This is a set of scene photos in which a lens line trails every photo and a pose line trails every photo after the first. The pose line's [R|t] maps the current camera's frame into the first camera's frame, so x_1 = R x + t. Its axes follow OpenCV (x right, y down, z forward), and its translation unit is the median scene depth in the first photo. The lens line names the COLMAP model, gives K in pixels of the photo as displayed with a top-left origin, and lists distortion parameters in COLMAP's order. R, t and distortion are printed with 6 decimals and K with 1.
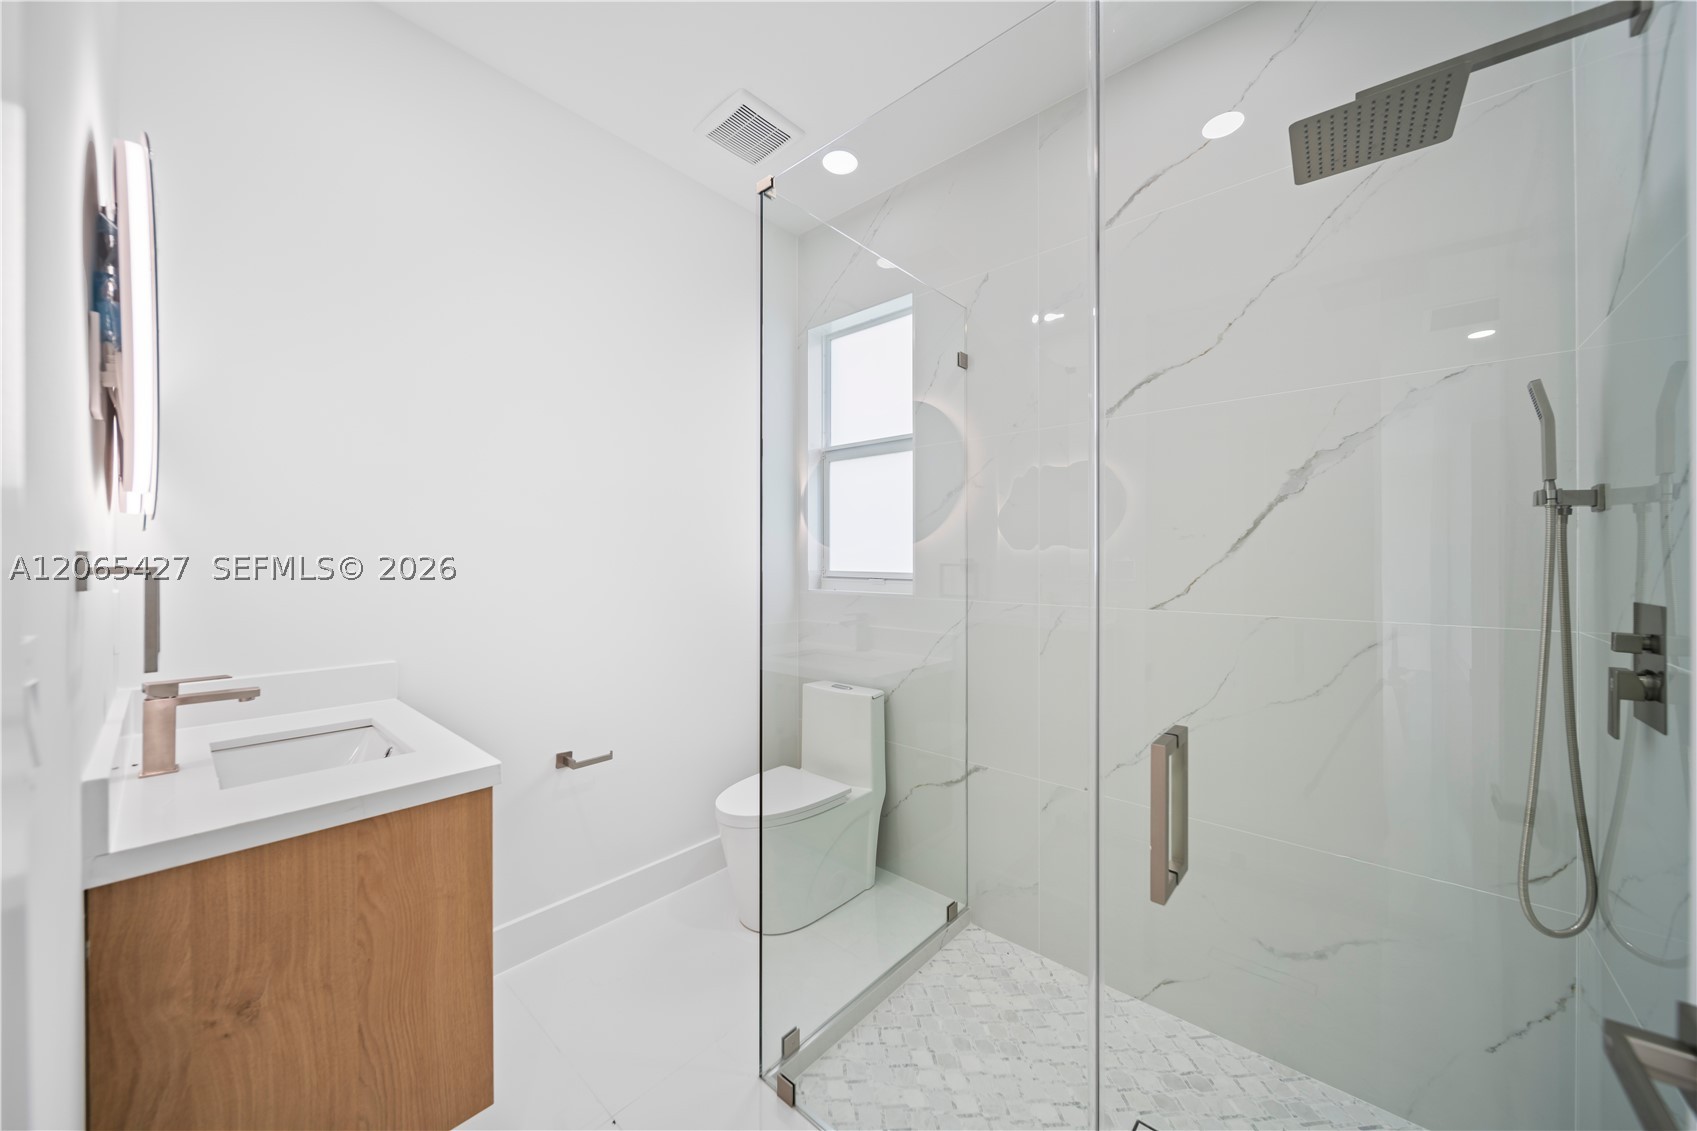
lens RADIAL K [[612.4, 0, 846.7], [0, 612.4, 563.5], [0, 0, 1]] dist [-0.007112, -0.000460]
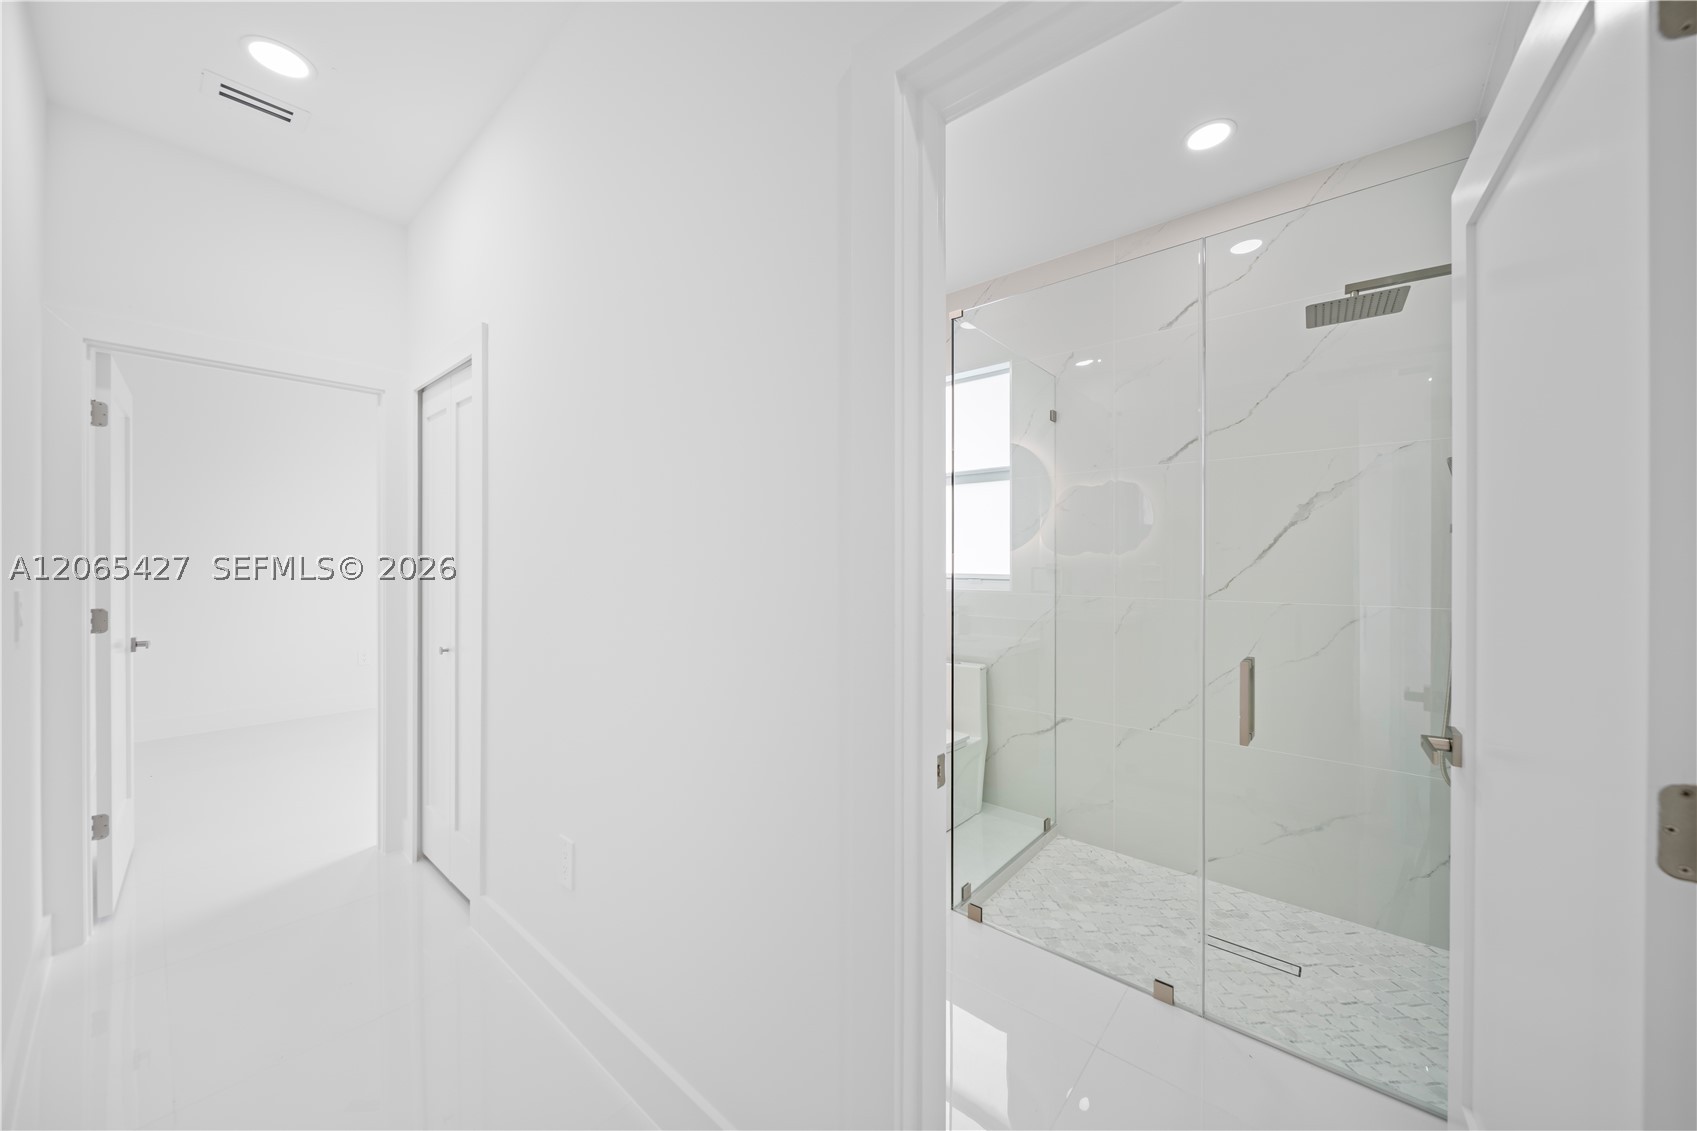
lens RADIAL K [[612.4, 0, 848.5], [0, 612.4, 567.3], [0, 0, 1]] dist [-0.007112, -0.000460]
pose [[0.999744, 0.002708, 0.022464, -0.363425], [-0.002714, 0.999996, 0.000271, 0.001778], [-0.022464, -0.000332, 0.999748, -0.415699]]
